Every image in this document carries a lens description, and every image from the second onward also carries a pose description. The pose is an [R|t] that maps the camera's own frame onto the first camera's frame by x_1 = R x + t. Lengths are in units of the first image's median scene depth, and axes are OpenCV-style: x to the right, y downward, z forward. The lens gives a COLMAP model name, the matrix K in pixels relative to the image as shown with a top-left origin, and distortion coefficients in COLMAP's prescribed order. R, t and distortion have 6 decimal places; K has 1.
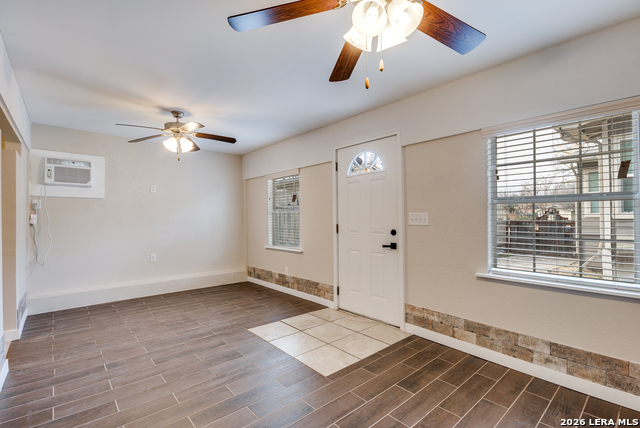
lens RADIAL K [[296.6, 0, 313.5], [0, 296.6, 211.2], [0, 0, 1]] dist [-0.008995, -0.003322]
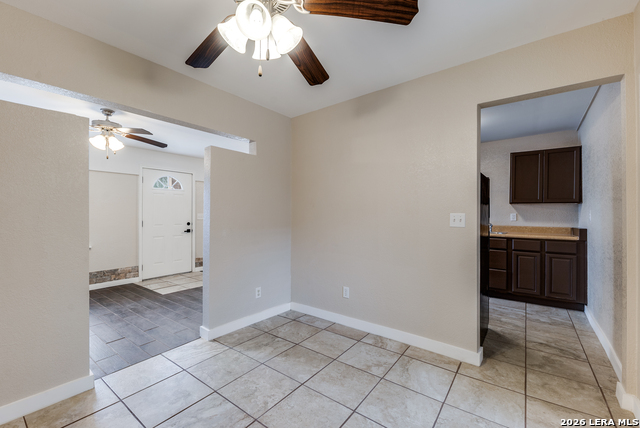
lens RADIAL K [[268.0, 0, 323.5], [0, 268.0, 214.5], [0, 0, 1]] dist [0.000939, -0.002258]
pose [[-0.219066, 0.004475, 0.975700, -1.671067], [-0.017325, 0.999814, -0.008476, 0.011257], [-0.975556, -0.018761, -0.218947, 0.542119]]
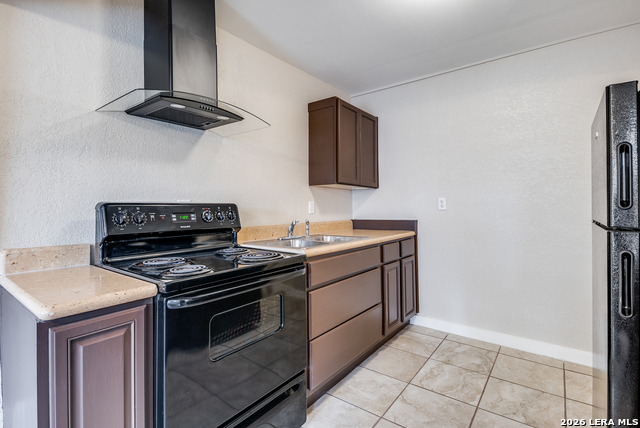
lens RADIAL K [[296.6, 0, 316.3], [0, 296.6, 207.5], [0, 0, 1]] dist [-0.008995, -0.003322]
pose [[-0.978608, -0.001814, -0.205725, -0.340975], [-0.002530, 0.999992, 0.003217, -0.008318], [0.205717, 0.003669, -0.978605, 0.170272]]
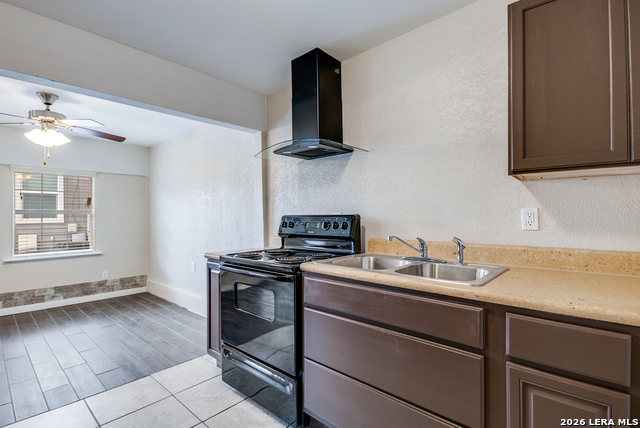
lens RADIAL K [[296.6, 0, 320.0], [0, 296.6, 216.2], [0, 0, 1]] dist [-0.008995, -0.003322]
pose [[-0.141491, 0.011939, 0.989868, -0.955766], [-0.001115, 0.999925, -0.012219, -0.002572], [-0.989939, -0.002833, -0.141467, -0.326345]]
